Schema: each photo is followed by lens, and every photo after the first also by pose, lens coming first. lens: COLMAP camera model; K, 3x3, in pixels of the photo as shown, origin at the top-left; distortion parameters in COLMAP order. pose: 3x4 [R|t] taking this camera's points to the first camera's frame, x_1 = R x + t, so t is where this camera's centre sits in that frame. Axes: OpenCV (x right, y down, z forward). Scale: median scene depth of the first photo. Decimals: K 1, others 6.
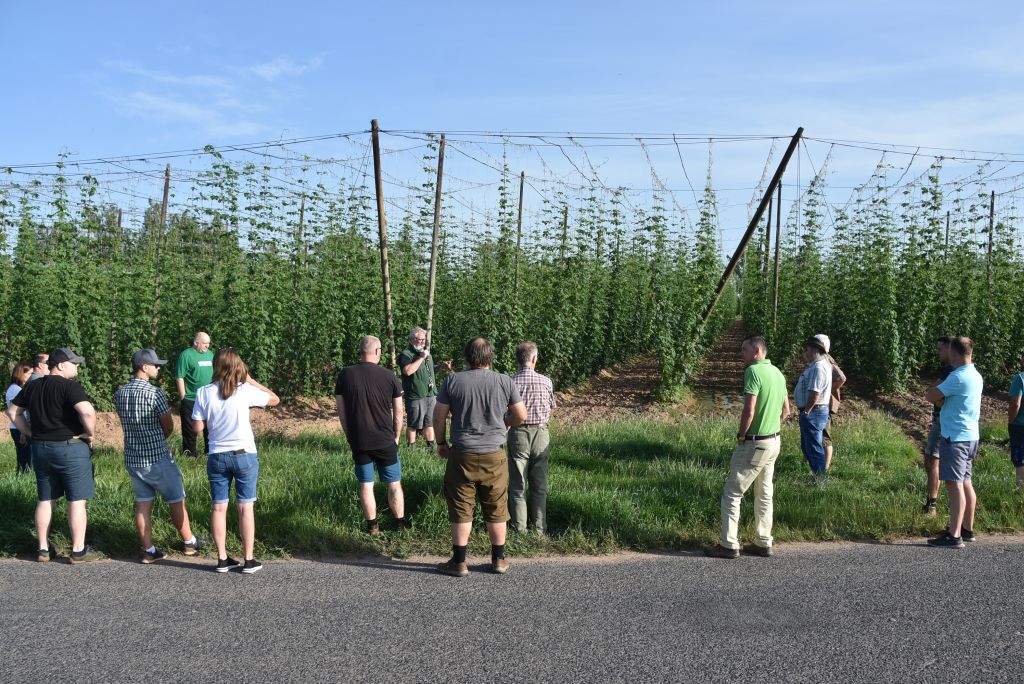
lens RADIAL K [[803.1, 0, 518.8], [0, 803.1, 342.5], [0, 0, 1]] dist [-0.144908, 0.087744]
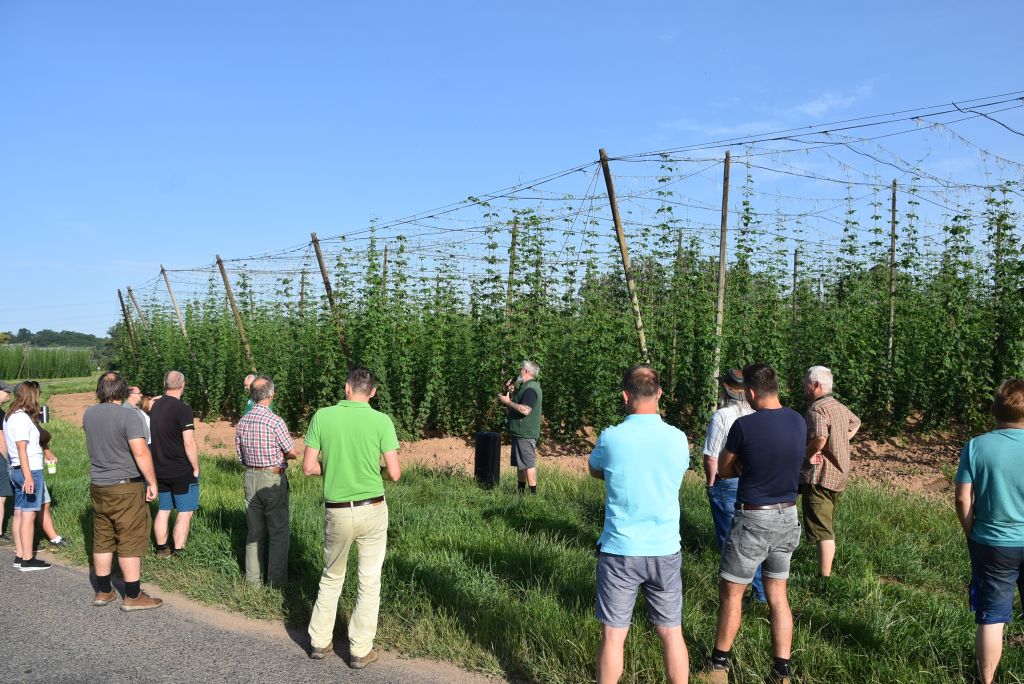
lens RADIAL K [[803.1, 0, 532.1], [0, 803.1, 360.0], [0, 0, 1]] dist [-0.144908, 0.087744]
pose [[0.786774, -0.013694, -0.617089, 0.709434], [-0.002865, 0.999662, -0.025837, 0.000569], [0.617235, 0.022096, 0.786469, 0.397885]]
